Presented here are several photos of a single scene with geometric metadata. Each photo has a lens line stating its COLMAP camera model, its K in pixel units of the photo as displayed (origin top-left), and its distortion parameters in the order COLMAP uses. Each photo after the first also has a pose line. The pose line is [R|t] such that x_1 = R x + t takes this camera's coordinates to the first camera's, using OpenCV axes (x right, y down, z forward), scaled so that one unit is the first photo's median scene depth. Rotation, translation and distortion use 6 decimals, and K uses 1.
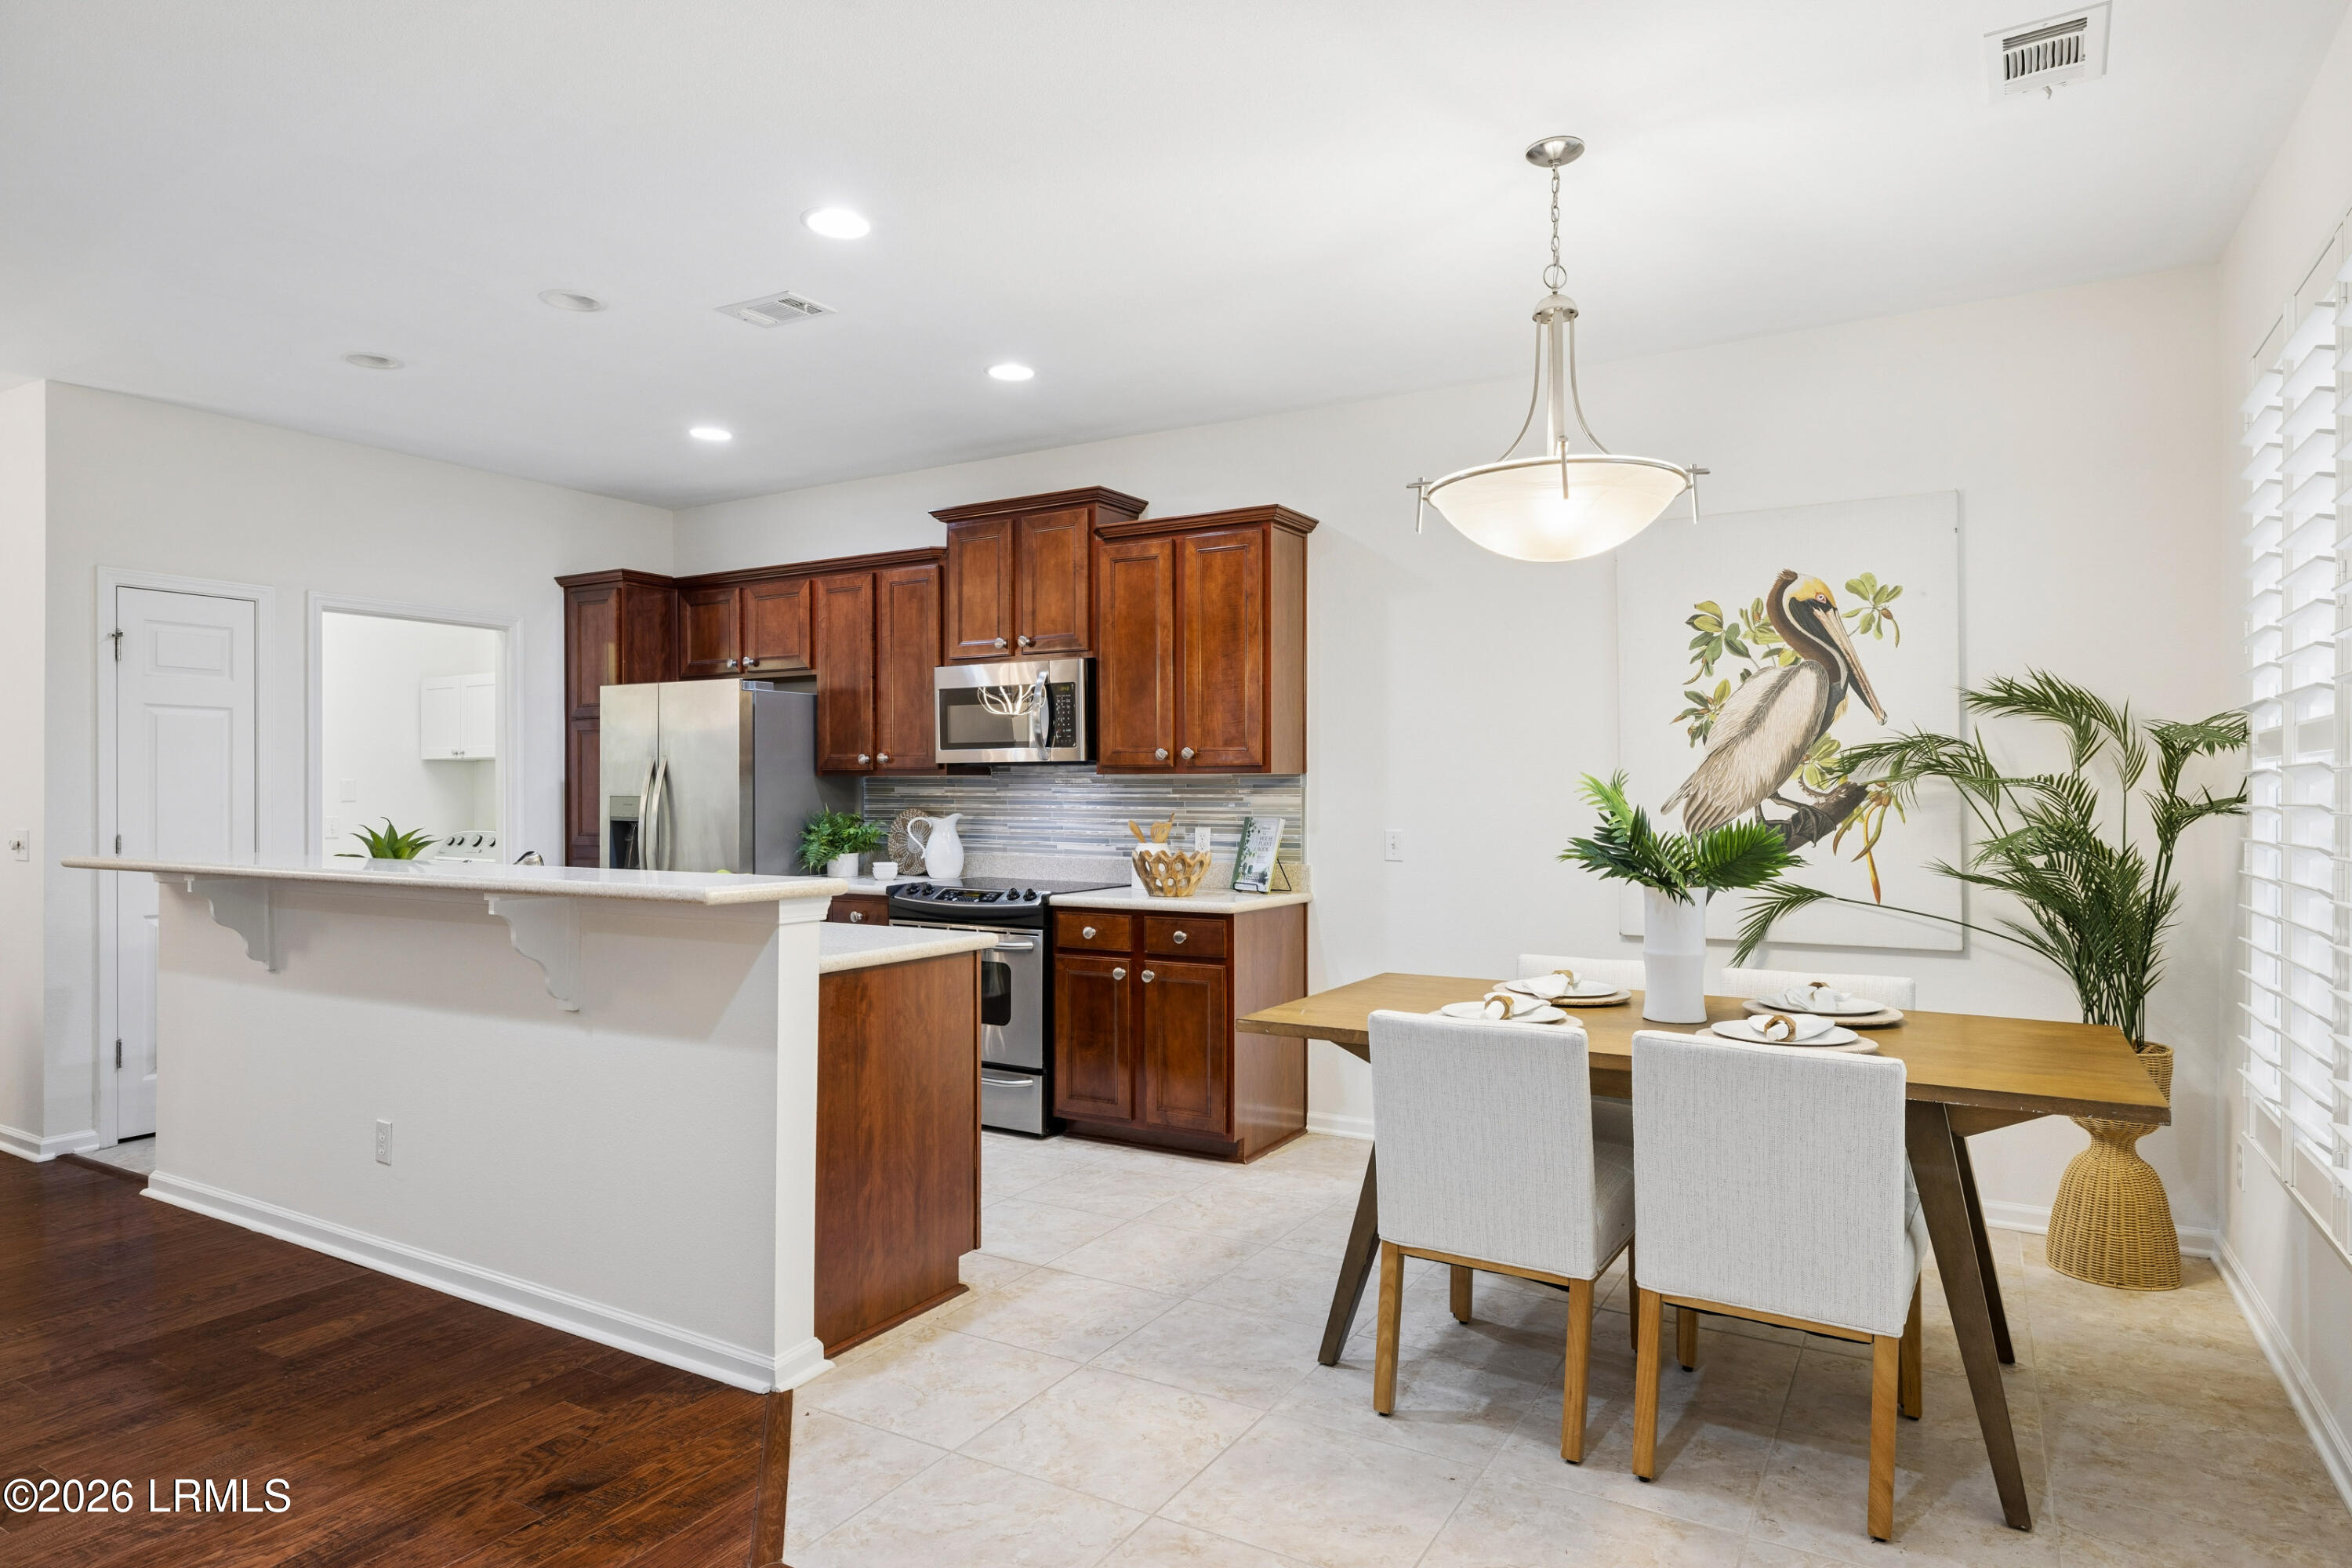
lens RADIAL K [[1331.8, 0, 1176.0], [0, 1331.8, 784.0], [0, 0, 1]] dist [0.004393, 0.001513]
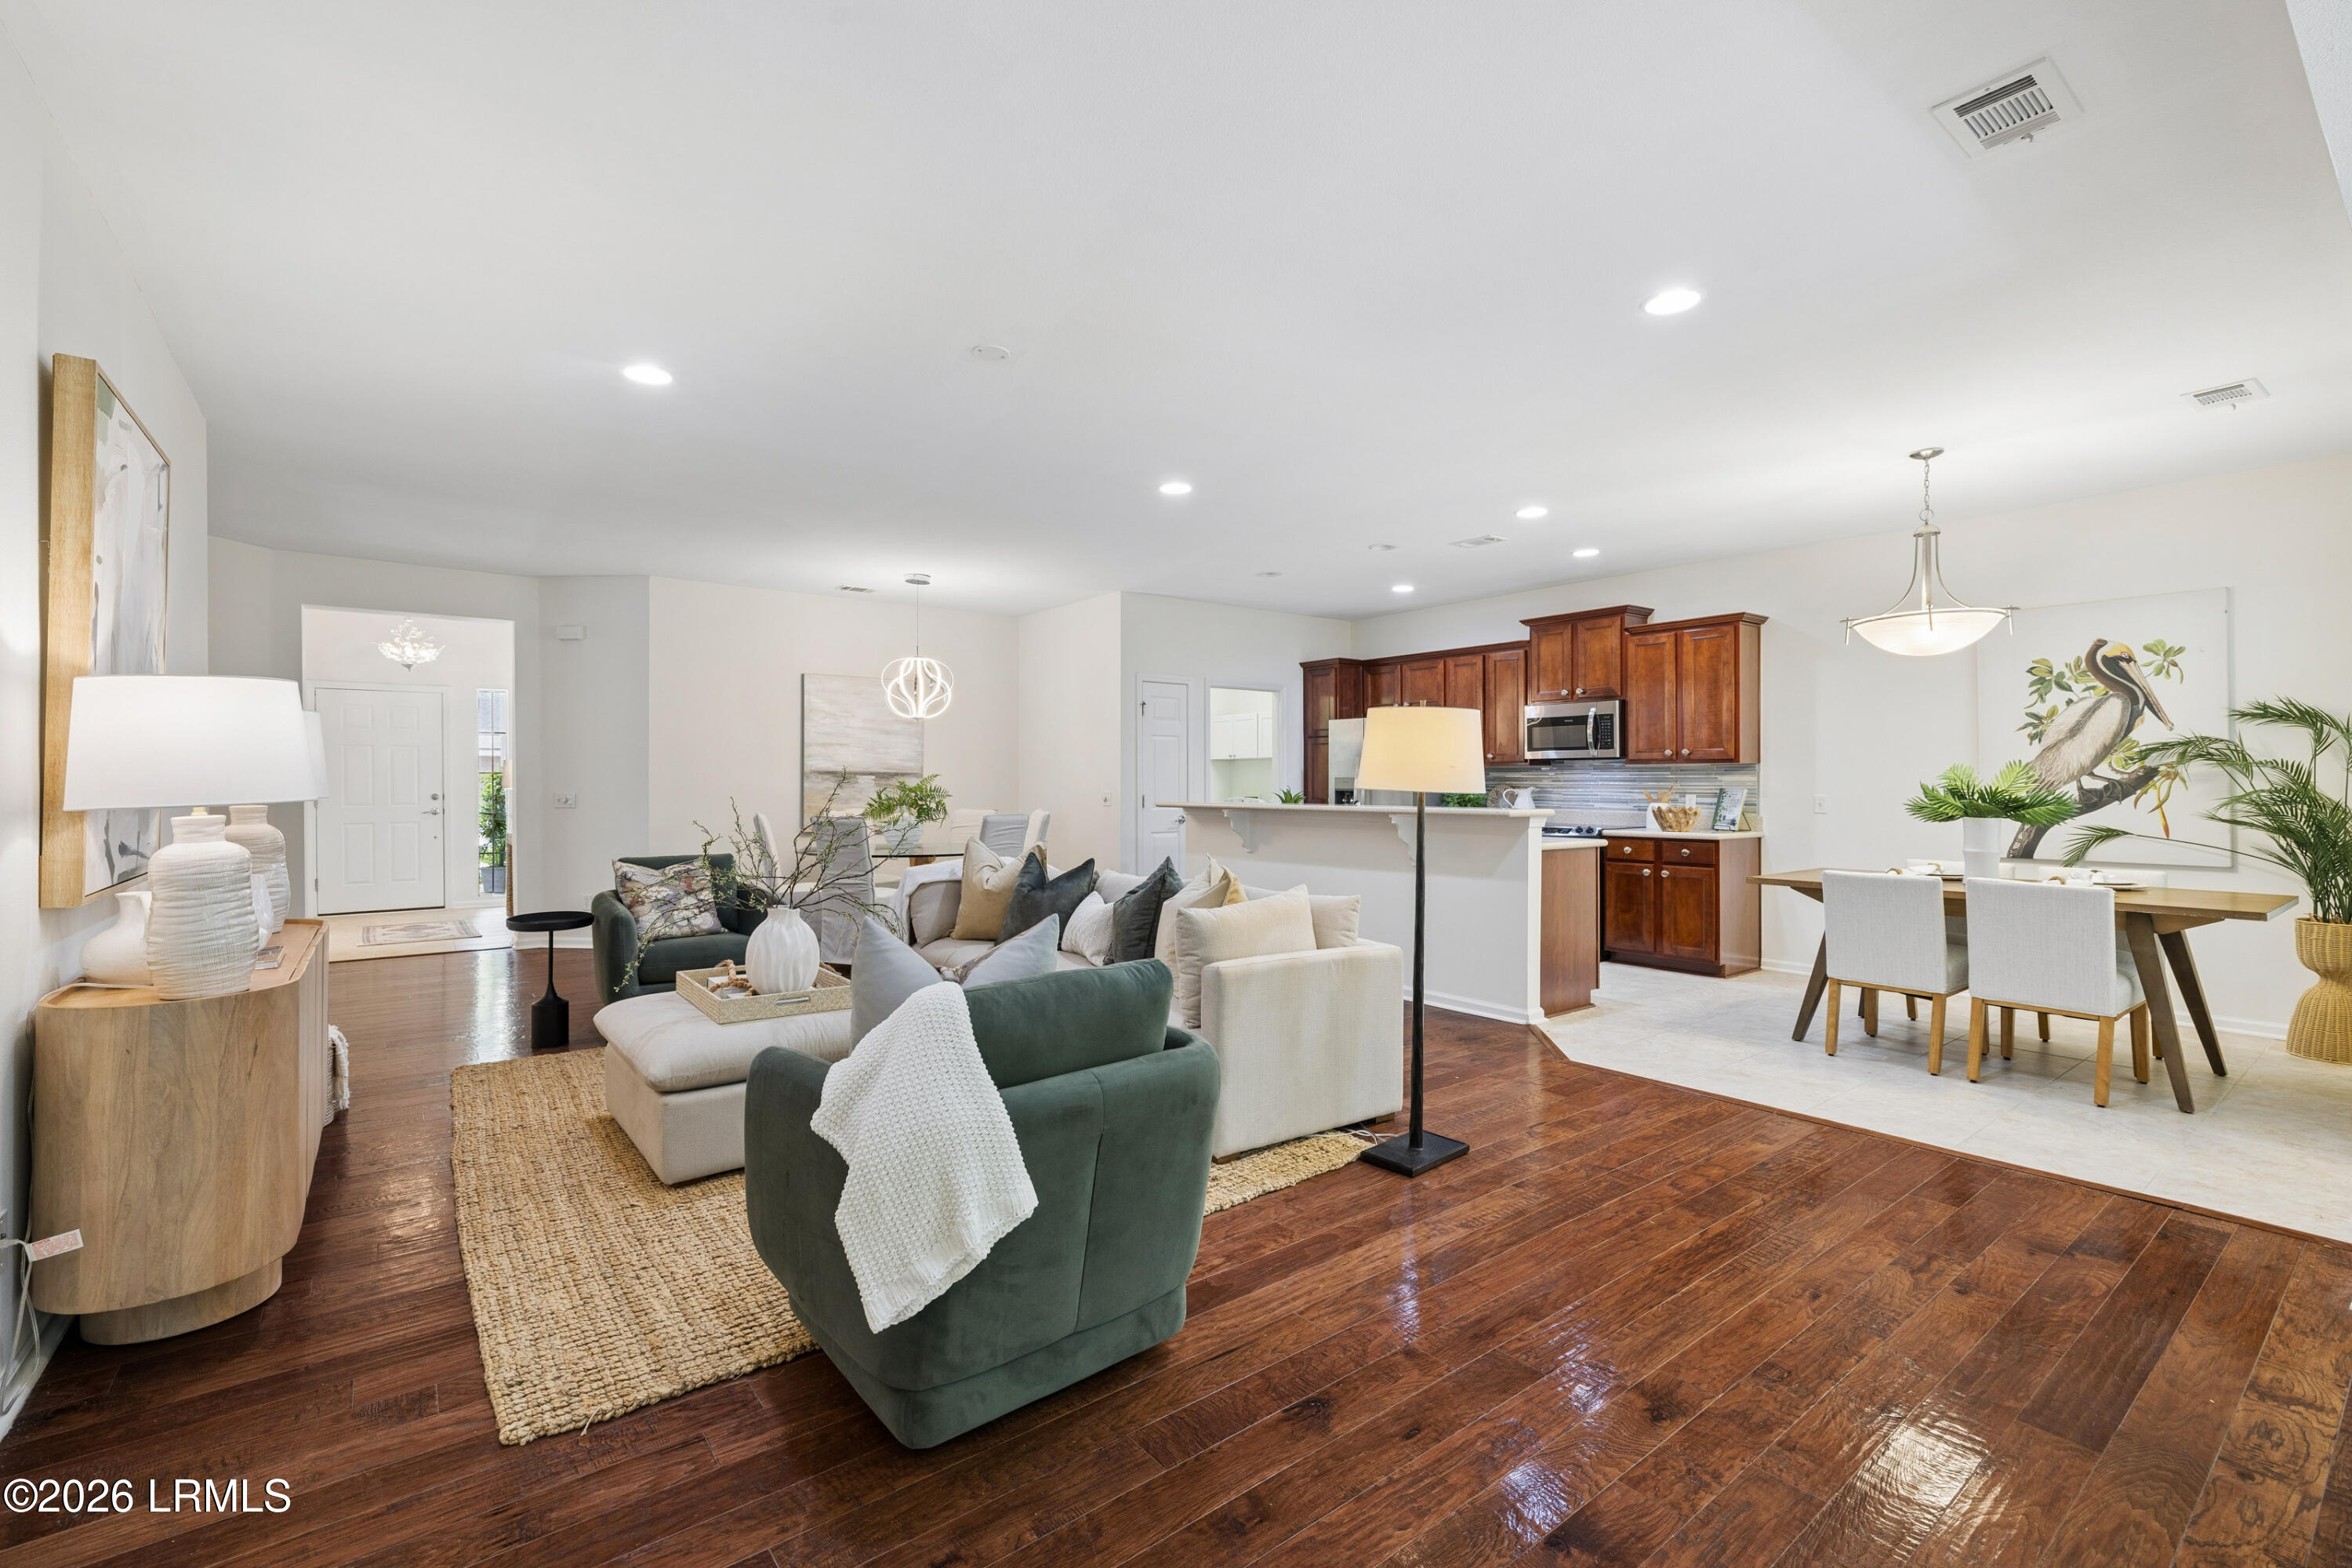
lens RADIAL K [[1013.2, 0, 1171.6], [0, 1013.2, 777.8], [0, 0, 1]] dist [0.004685, 0.000300]
pose [[0.928747, -0.001680, -0.370712, -0.128641], [0.002319, 0.999996, 0.001277, 0.008206], [0.370708, -0.002045, 0.928747, -0.528522]]
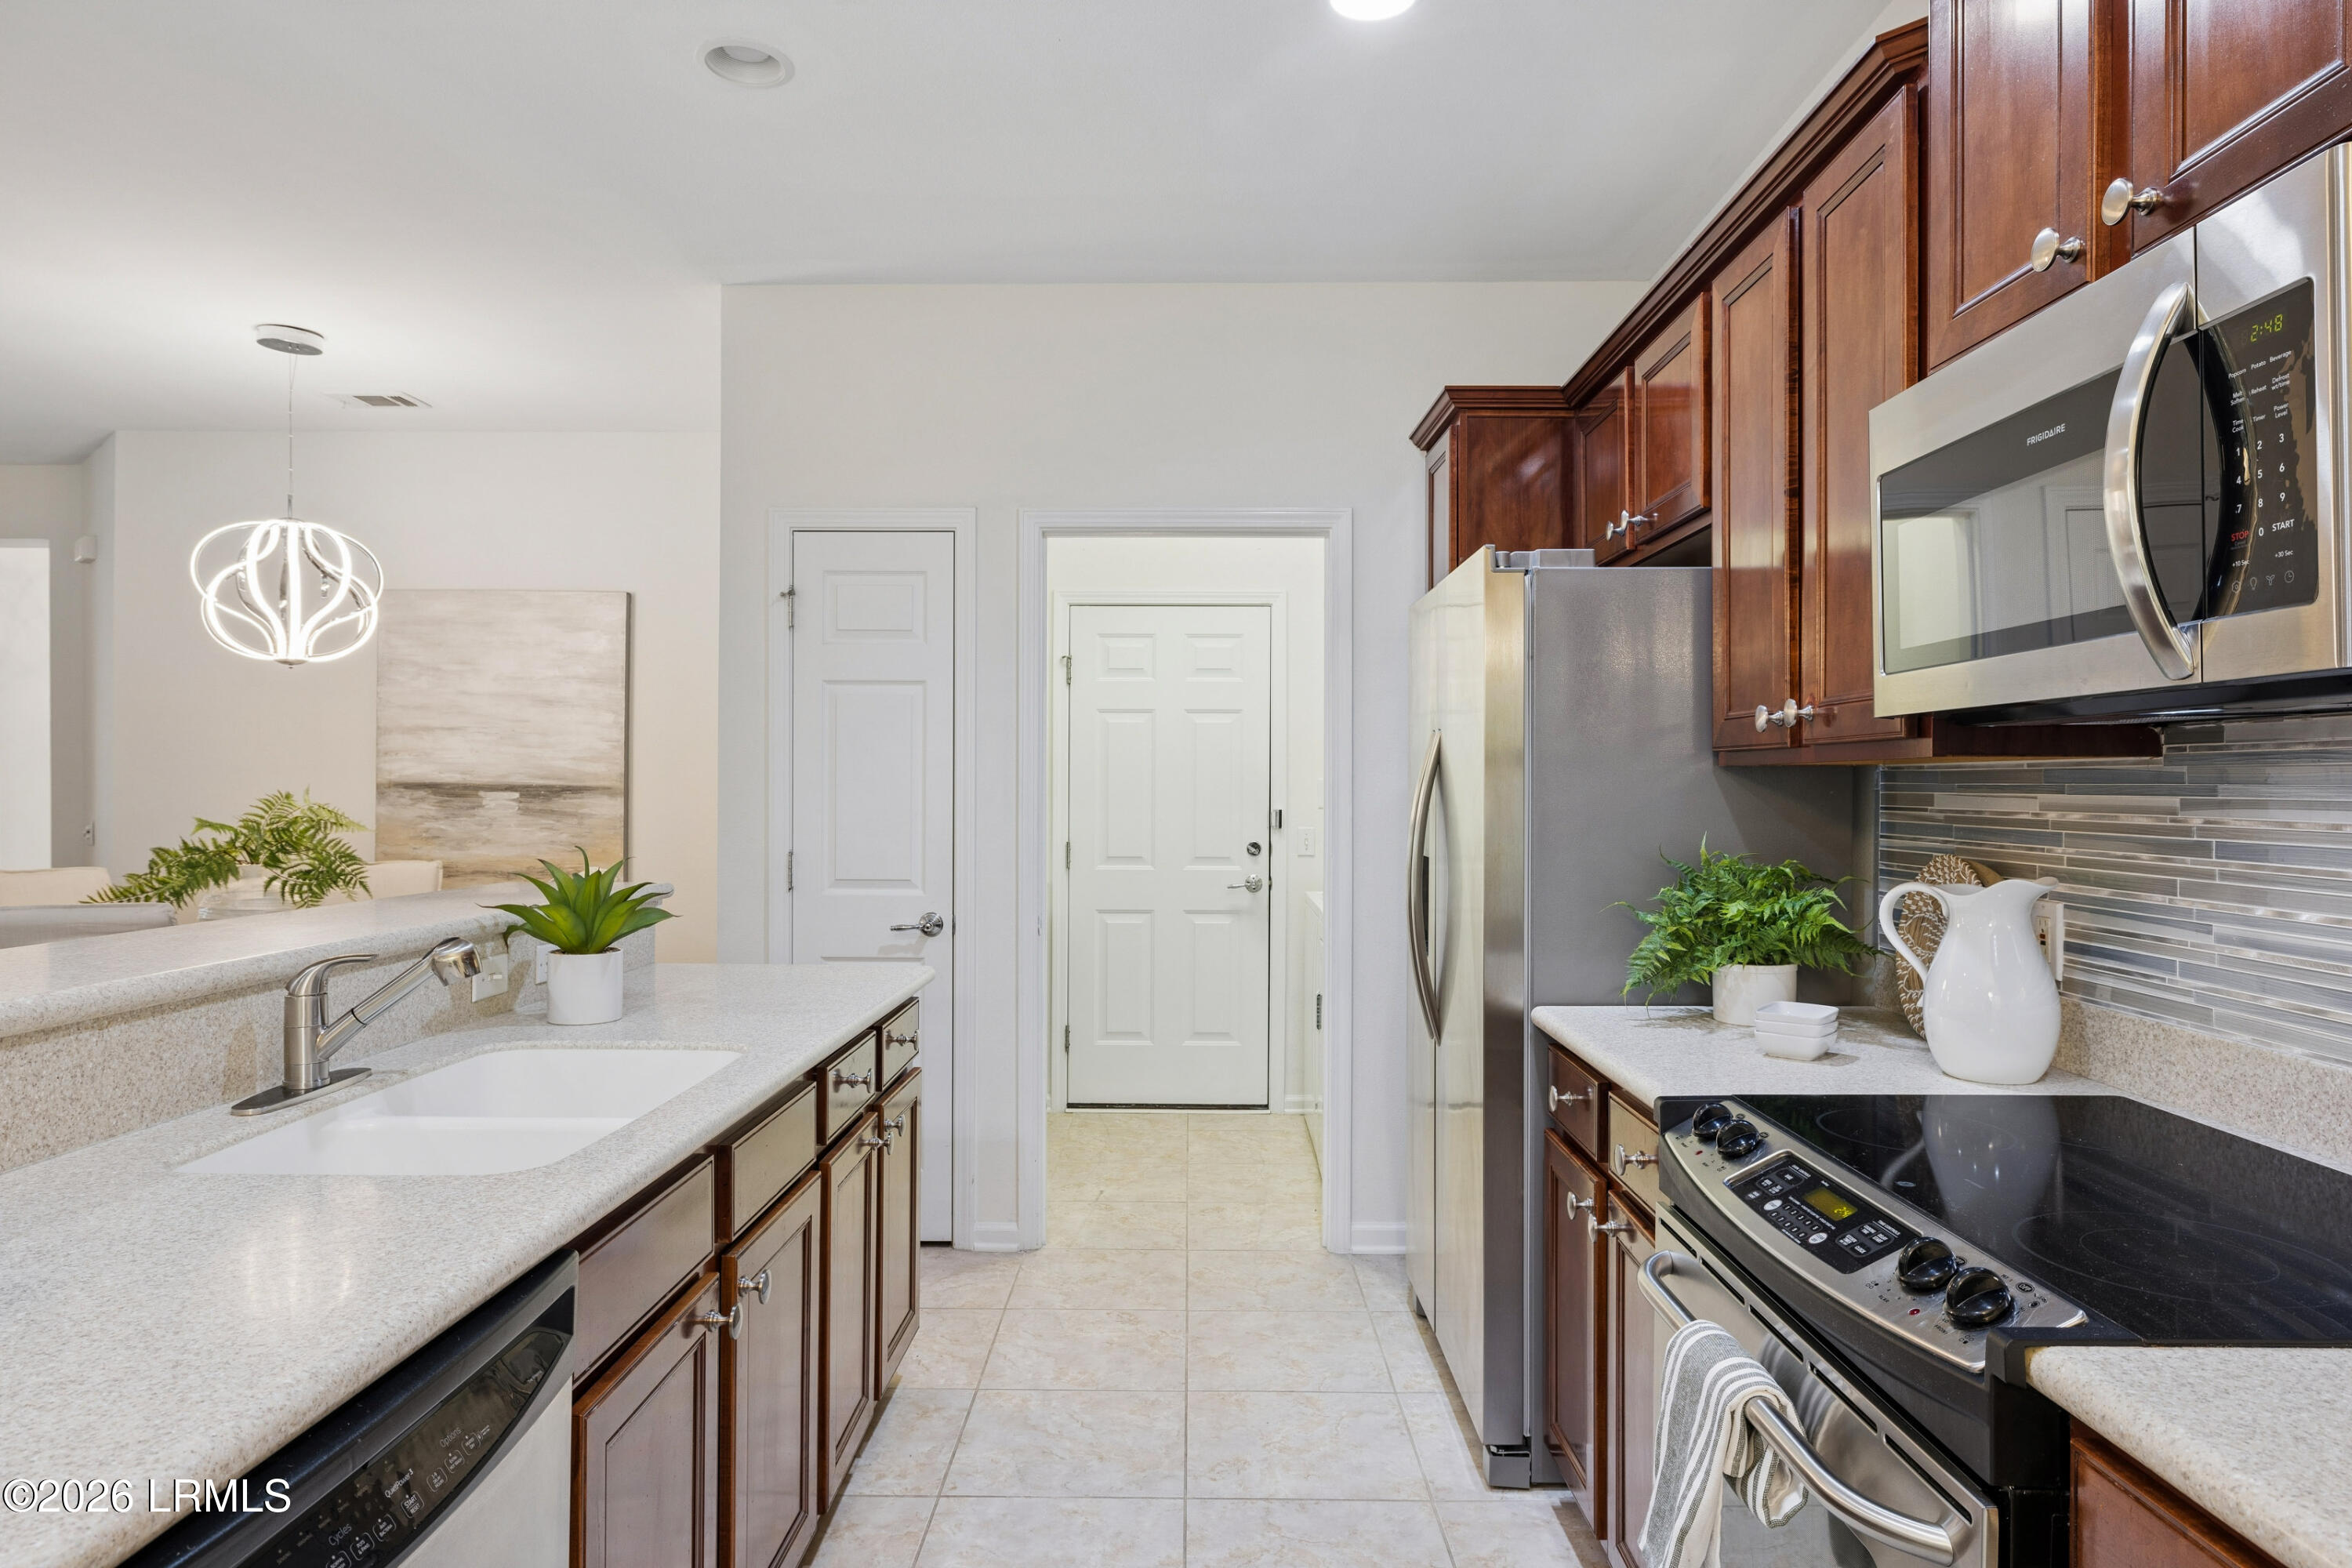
lens RADIAL K [[1392.2, 0, 1176.0], [0, 1392.2, 784.0], [0, 0, 1]] dist [0.001674, 0.000408]
pose [[0.491984, -0.001227, -0.870604, 0.025542], [0.000202, 0.999999, -0.001295, 0.000429], [0.870604, 0.000461, 0.491984, 0.786623]]
